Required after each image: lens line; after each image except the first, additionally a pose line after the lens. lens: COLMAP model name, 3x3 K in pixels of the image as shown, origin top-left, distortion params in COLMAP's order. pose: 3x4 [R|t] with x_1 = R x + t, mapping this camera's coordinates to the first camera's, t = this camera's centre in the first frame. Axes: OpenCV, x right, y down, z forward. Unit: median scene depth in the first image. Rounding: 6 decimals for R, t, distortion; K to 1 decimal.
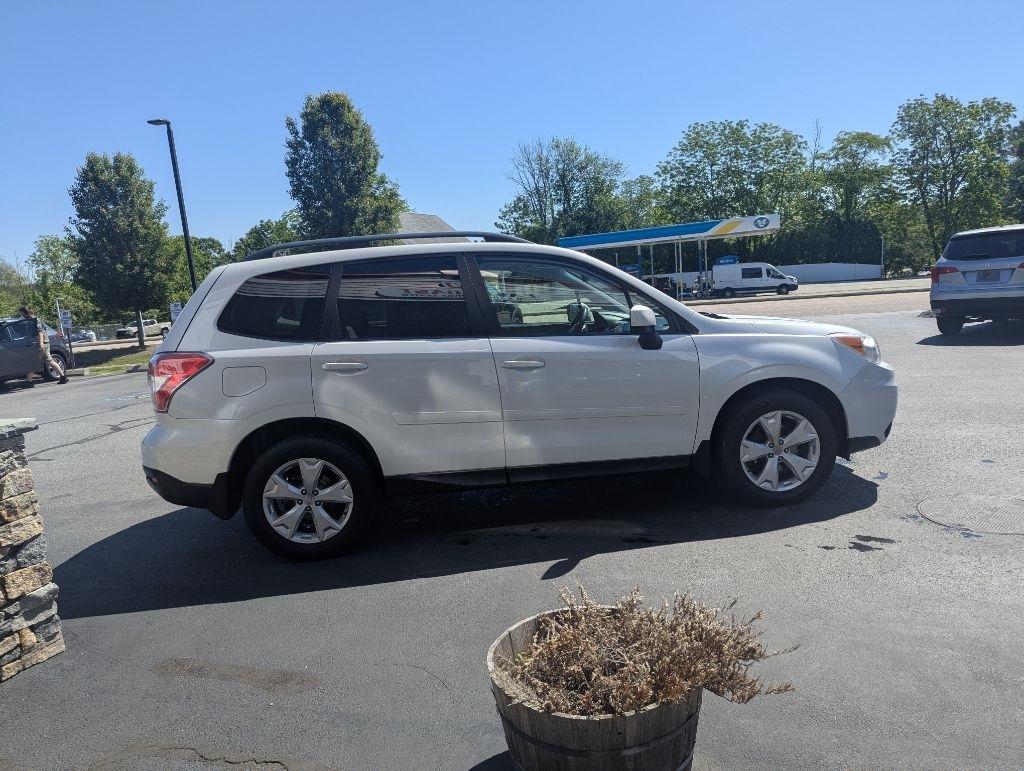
lens RADIAL K [[715.3, 0, 513.7], [0, 715.3, 380.2], [0, 0, 1]] dist [0.056345, -0.050956]
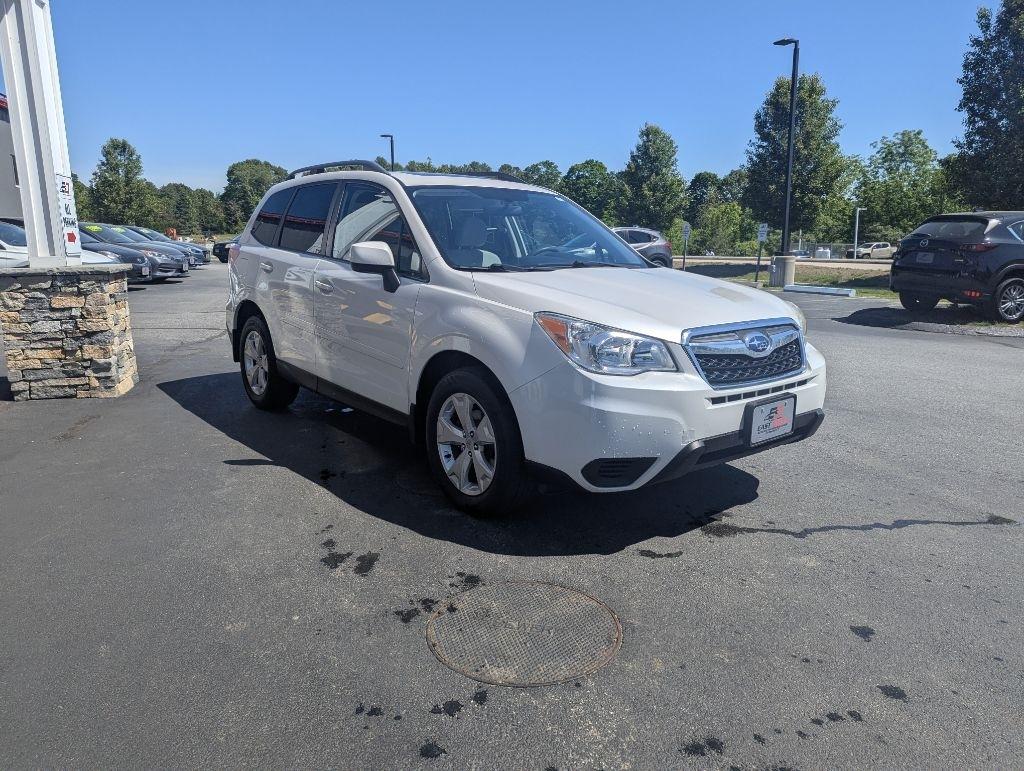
lens RADIAL K [[715.3, 0, 507.5], [0, 715.3, 369.0], [0, 0, 1]] dist [0.056345, -0.050956]
pose [[0.539837, 0.234615, -0.808413, 0.164001], [-0.160316, 0.971451, 0.174877, -0.020663], [0.826362, 0.035197, 0.562038, 0.095667]]
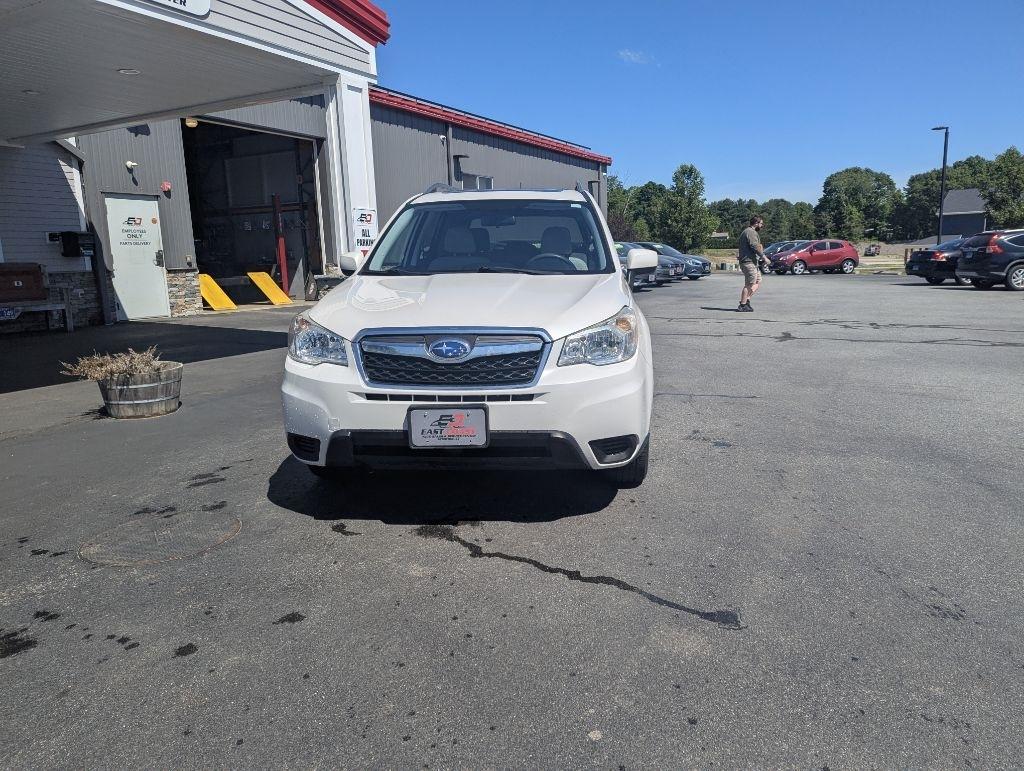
lens RADIAL K [[715.3, 0, 527.8], [0, 715.3, 384.7], [0, 0, 1]] dist [0.056345, -0.050956]
pose [[-0.171910, 0.261115, -0.949877, 0.199421], [-0.100661, 0.954529, 0.280611, -0.039089], [0.979956, 0.143856, -0.137808, 0.225918]]
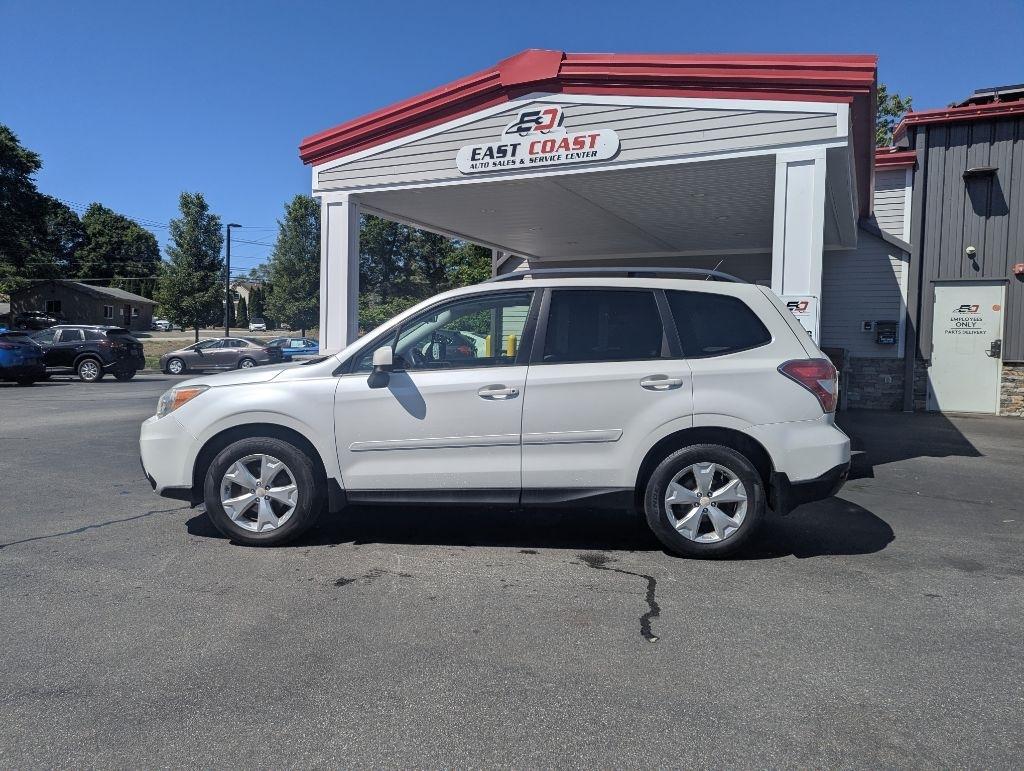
lens RADIAL K [[715.3, 0, 502.4], [0, 715.3, 376.1], [0, 0, 1]] dist [0.056345, -0.050956]
pose [[-0.985953, 0.057132, 0.156949, -0.031849], [0.084789, 0.980801, 0.175611, -0.044248], [-0.143902, 0.186452, -0.971868, 0.381536]]
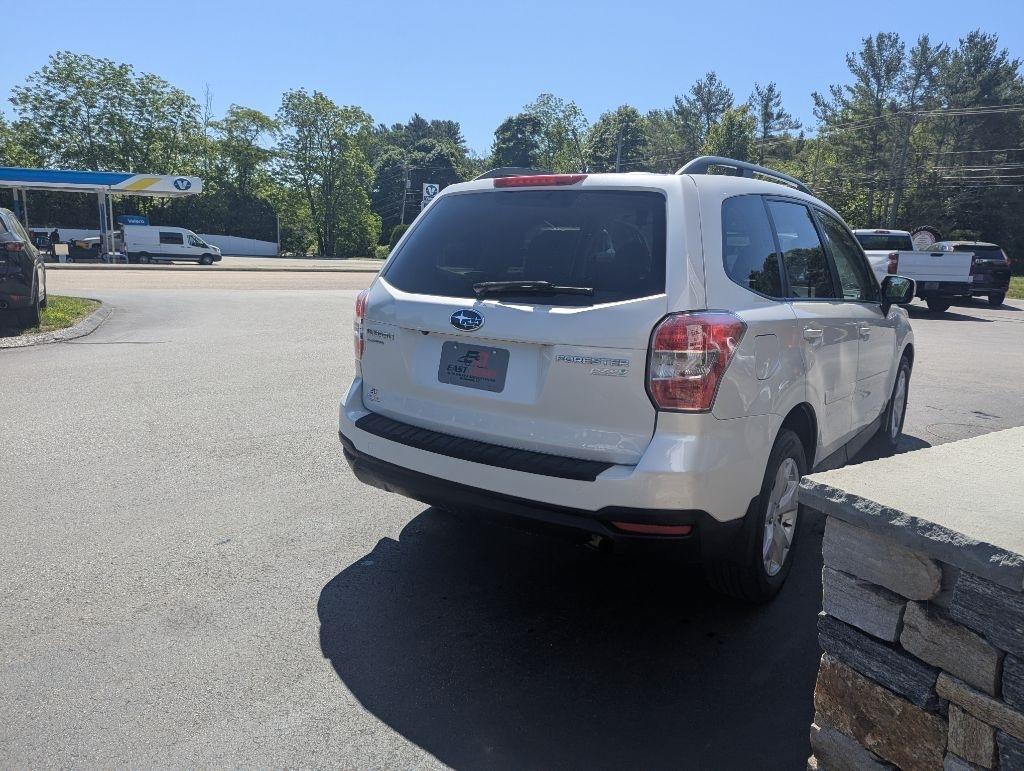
lens RADIAL K [[715.3, 0, 527.4], [0, 715.3, 378.0], [0, 0, 1]] dist [0.056345, -0.050956]
pose [[0.658466, -0.047488, 0.751110, -0.153009], [0.022621, 0.998805, 0.043317, -0.001696], [-0.752270, -0.011532, 0.658754, 0.106049]]
